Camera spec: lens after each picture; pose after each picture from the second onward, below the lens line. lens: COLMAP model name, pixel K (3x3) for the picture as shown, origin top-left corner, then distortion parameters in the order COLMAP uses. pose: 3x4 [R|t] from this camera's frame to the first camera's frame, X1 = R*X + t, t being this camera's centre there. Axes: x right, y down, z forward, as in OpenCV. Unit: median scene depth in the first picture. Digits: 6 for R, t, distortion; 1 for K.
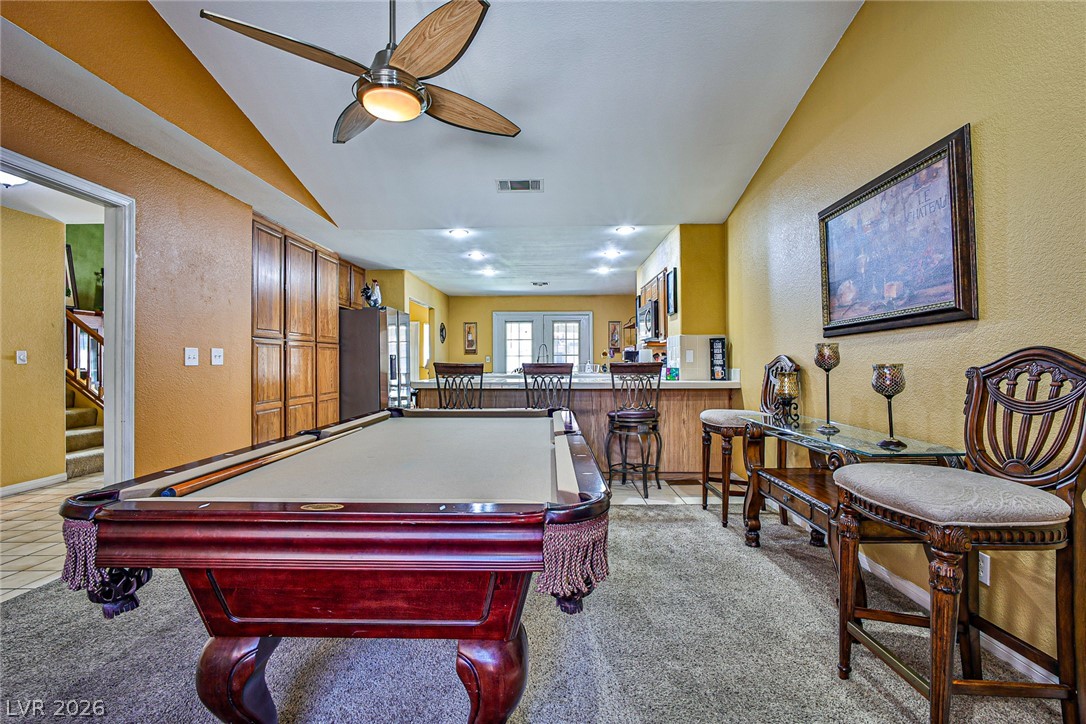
lens RADIAL K [[486.3, 0, 544.1], [0, 486.3, 359.9], [0, 0, 1]] dist [-0.022424, 0.004797]
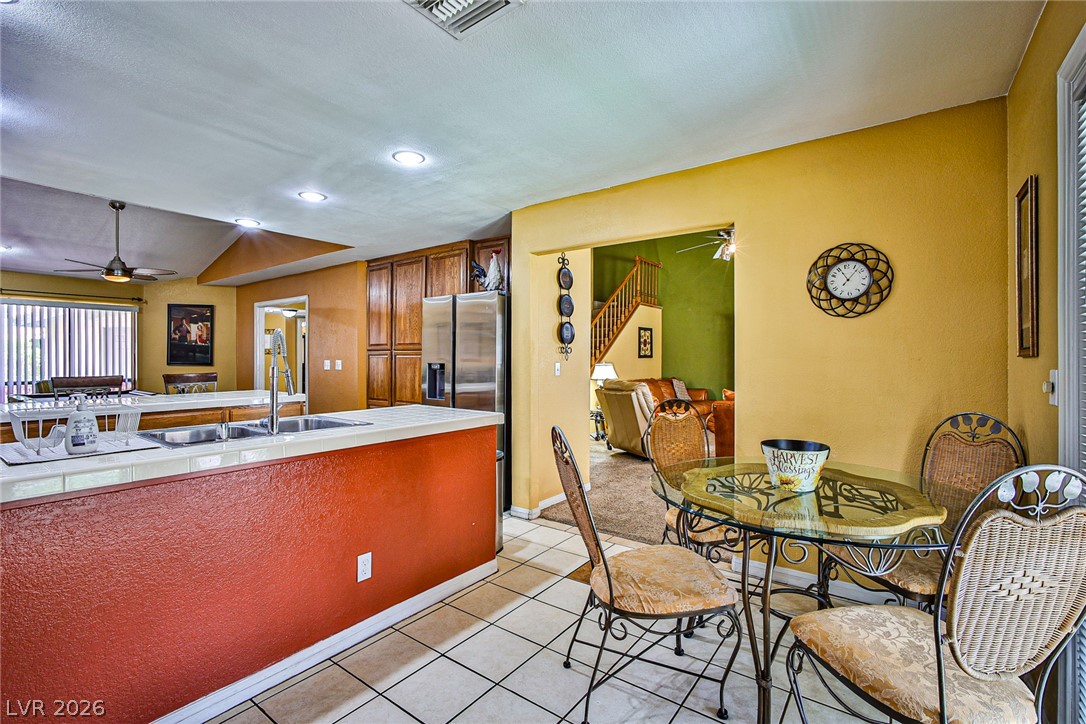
lens RADIAL K [[486.3, 0, 543.2], [0, 486.3, 359.9], [0, 0, 1]] dist [-0.022424, 0.004797]
pose [[-0.599358, 0.007422, -0.800447, 0.229817], [0.003057, 0.999971, 0.006982, -0.030176], [0.800476, 0.001738, -0.599363, 2.281492]]
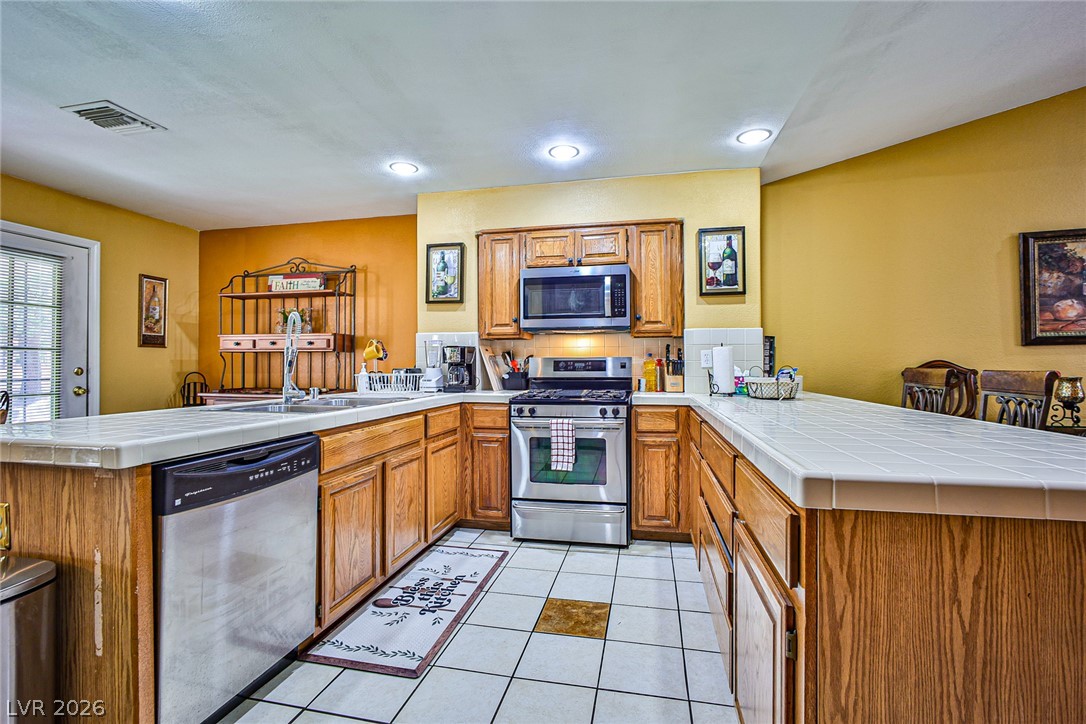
lens RADIAL K [[486.3, 0, 540.9], [0, 486.3, 357.2], [0, 0, 1]] dist [-0.022424, 0.004797]
pose [[0.205606, 0.017890, 0.978471, -0.516492], [-0.002020, 0.999839, -0.017856, 0.001918], [-0.978633, 0.001695, 0.205609, 1.323749]]
